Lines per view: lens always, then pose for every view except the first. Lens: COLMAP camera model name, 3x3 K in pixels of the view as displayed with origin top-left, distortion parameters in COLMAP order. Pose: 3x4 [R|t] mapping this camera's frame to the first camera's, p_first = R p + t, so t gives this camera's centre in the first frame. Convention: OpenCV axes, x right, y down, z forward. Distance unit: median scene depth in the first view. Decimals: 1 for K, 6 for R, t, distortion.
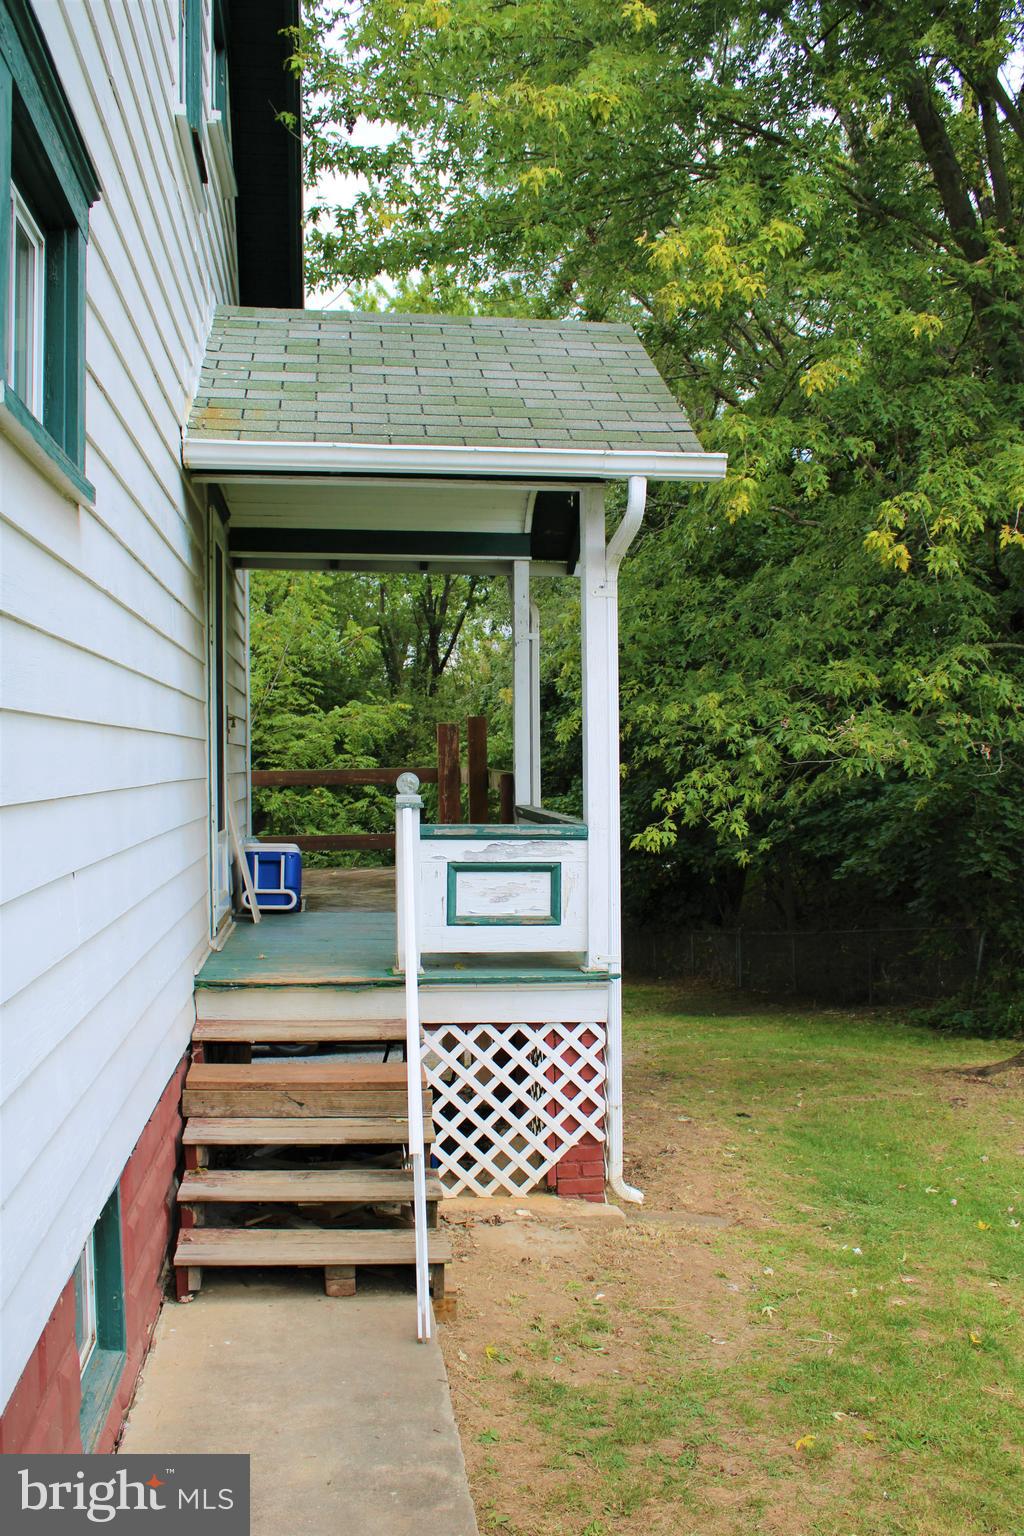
lens RADIAL K [[1395.0, 0, 512.0], [0, 1395.0, 768.0], [0, 0, 1]] dist [-0.157836, 0.000303]
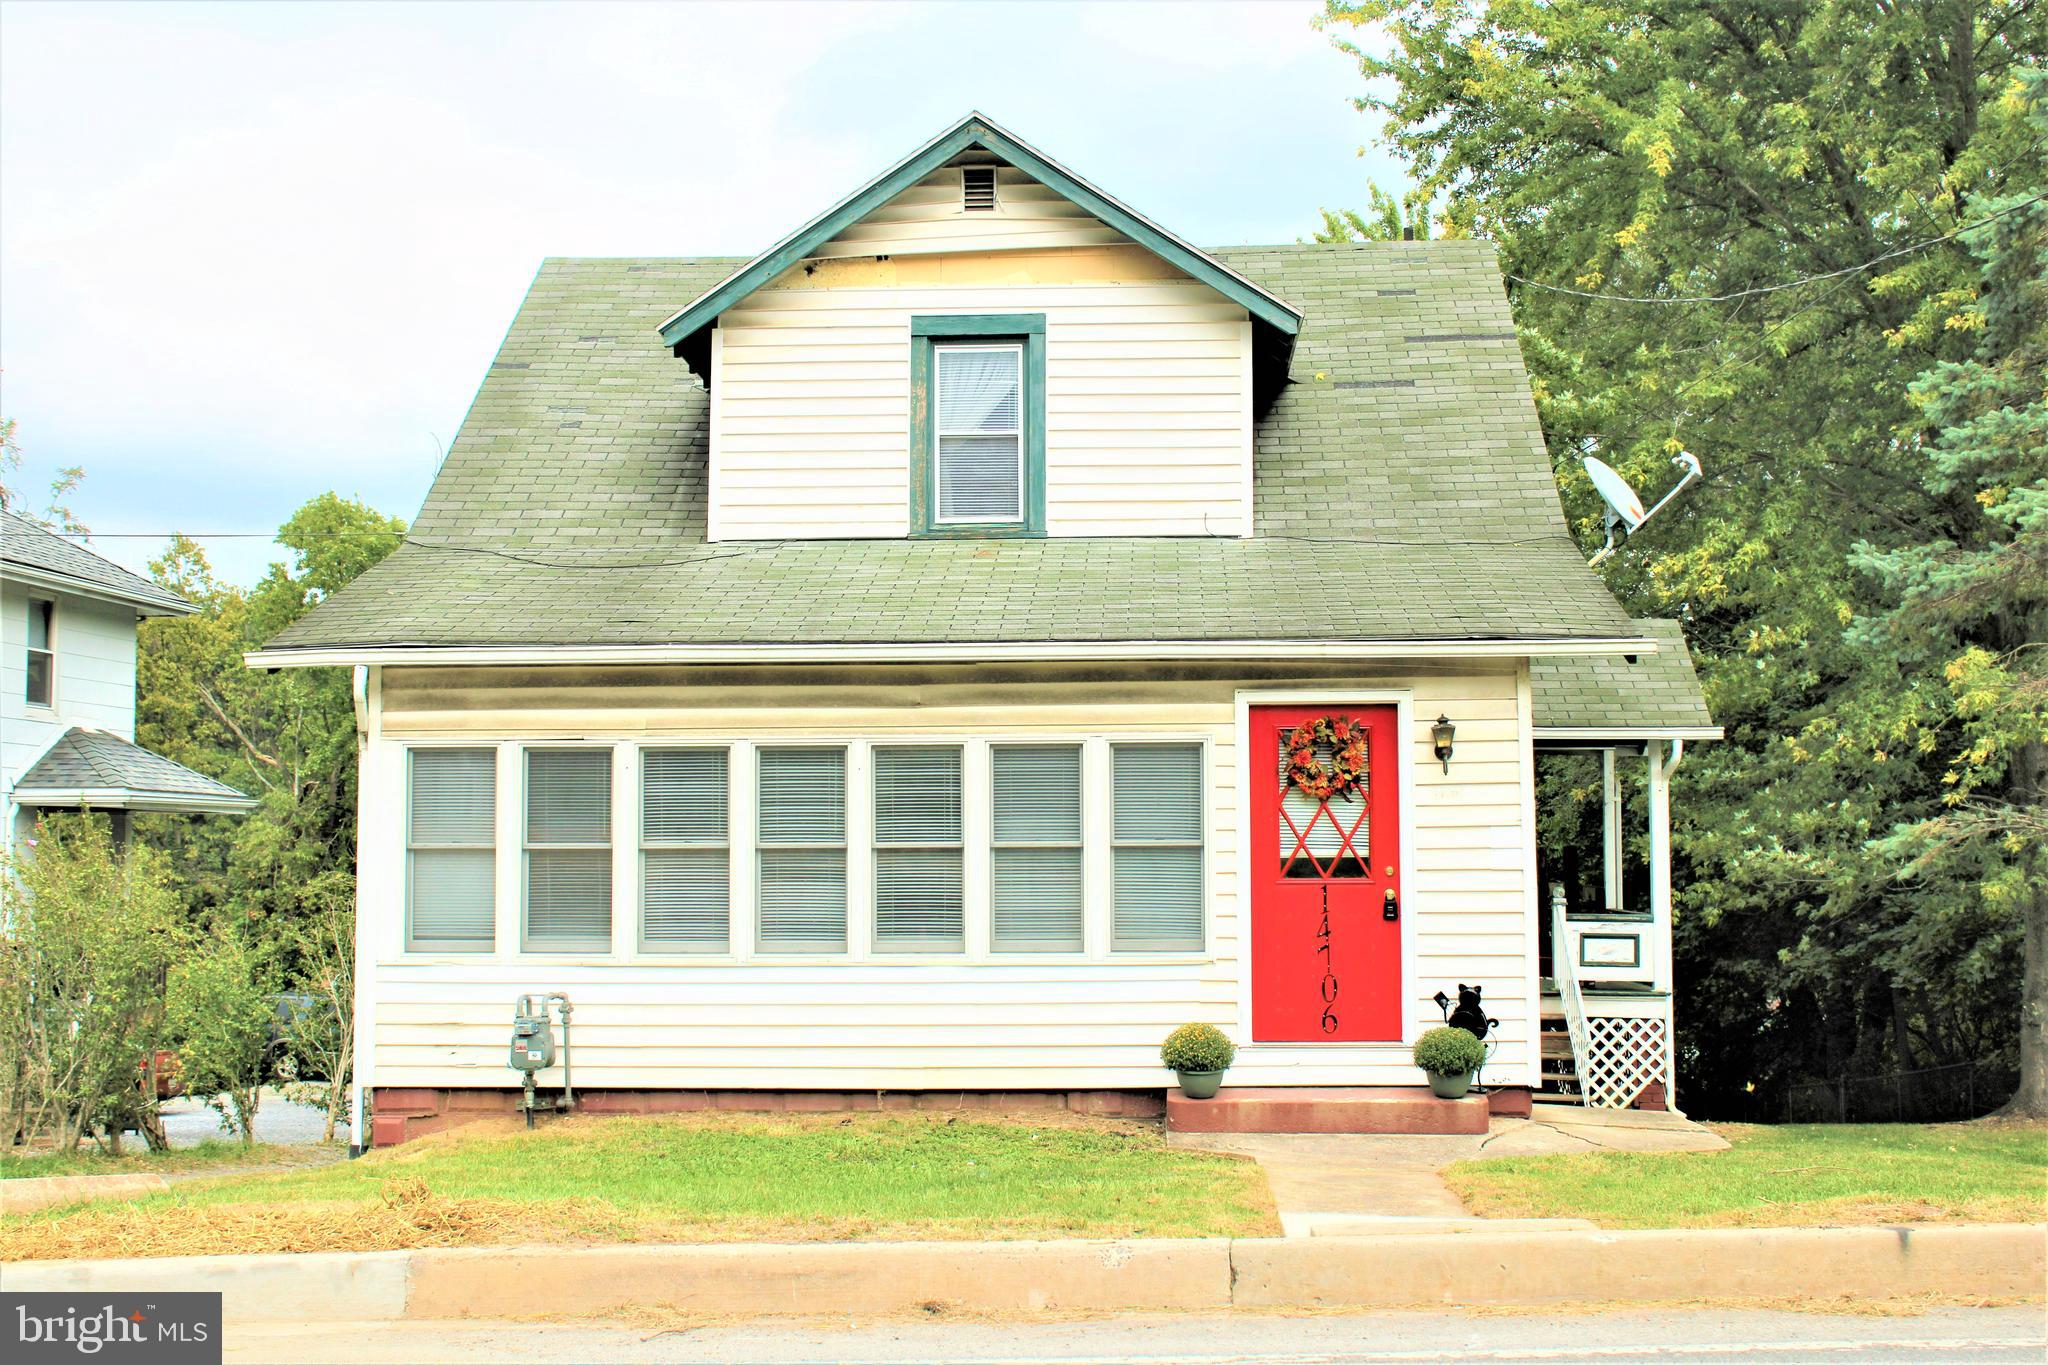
lens RADIAL K [[2676.9, 0, 1026.8], [0, 2676.9, 647.3], [0, 0, 1]] dist [-0.048272, 0.046729]
pose [[0.984455, -0.006801, -0.175506, -0.146260], [-0.008040, 0.996458, -0.083711, -0.011441], [0.175454, 0.083820, 0.980913, -2.757726]]
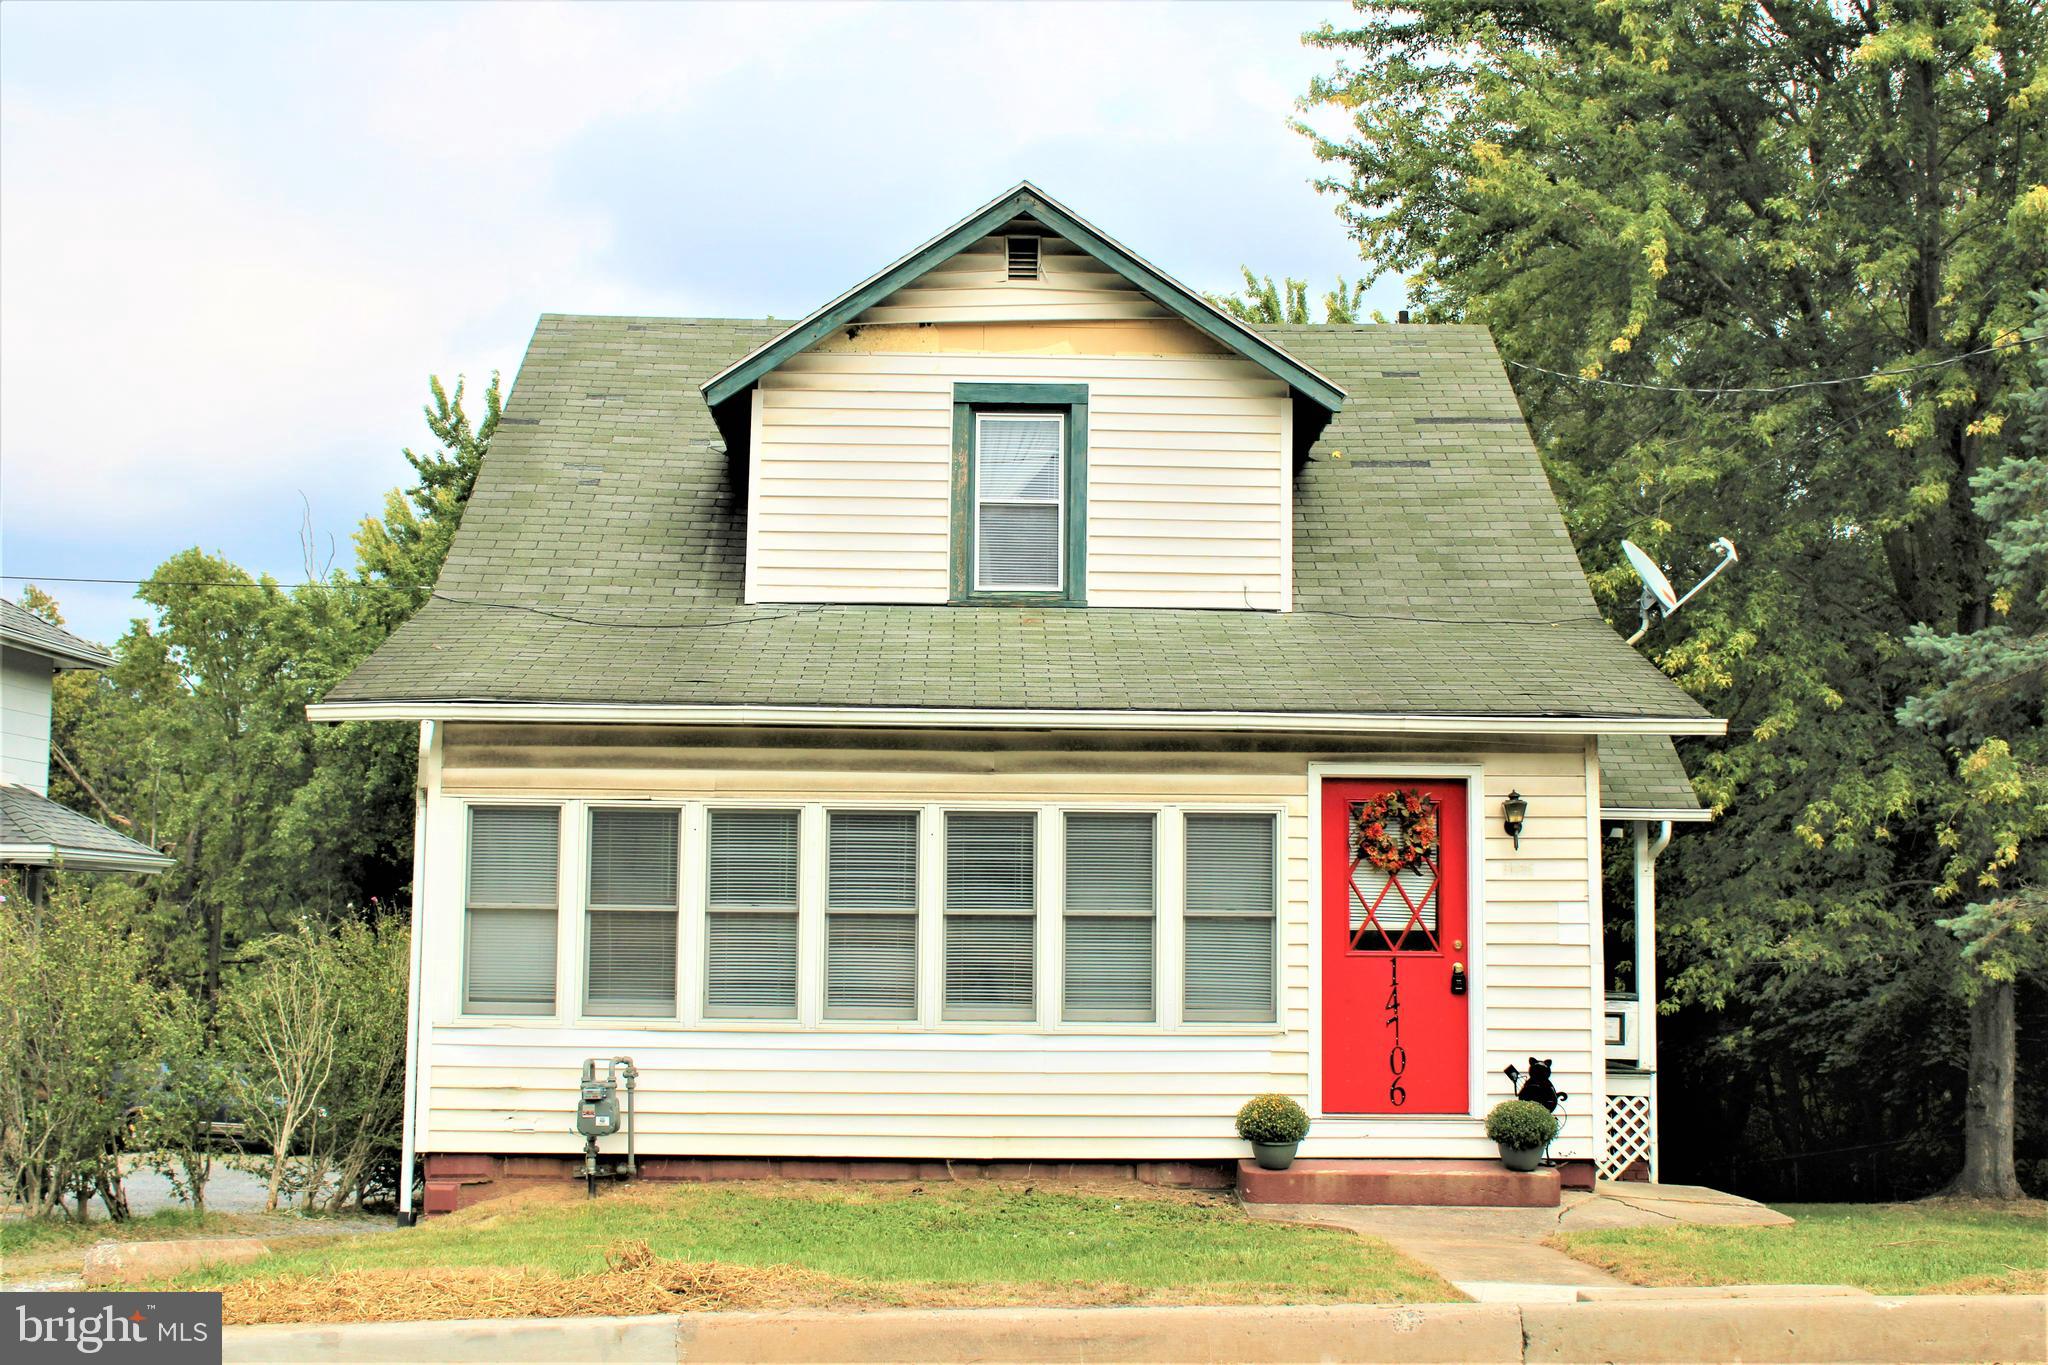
lens RADIAL K [[2676.9, 0, 1026.8], [0, 2676.9, 647.3], [0, 0, 1]] dist [-0.048272, 0.046729]
pose [[0.995004, 0.010148, -0.099318, -0.426226], [-0.021476, 0.993287, -0.113668, 0.002532], [0.097498, 0.115233, 0.988542, -2.792844]]
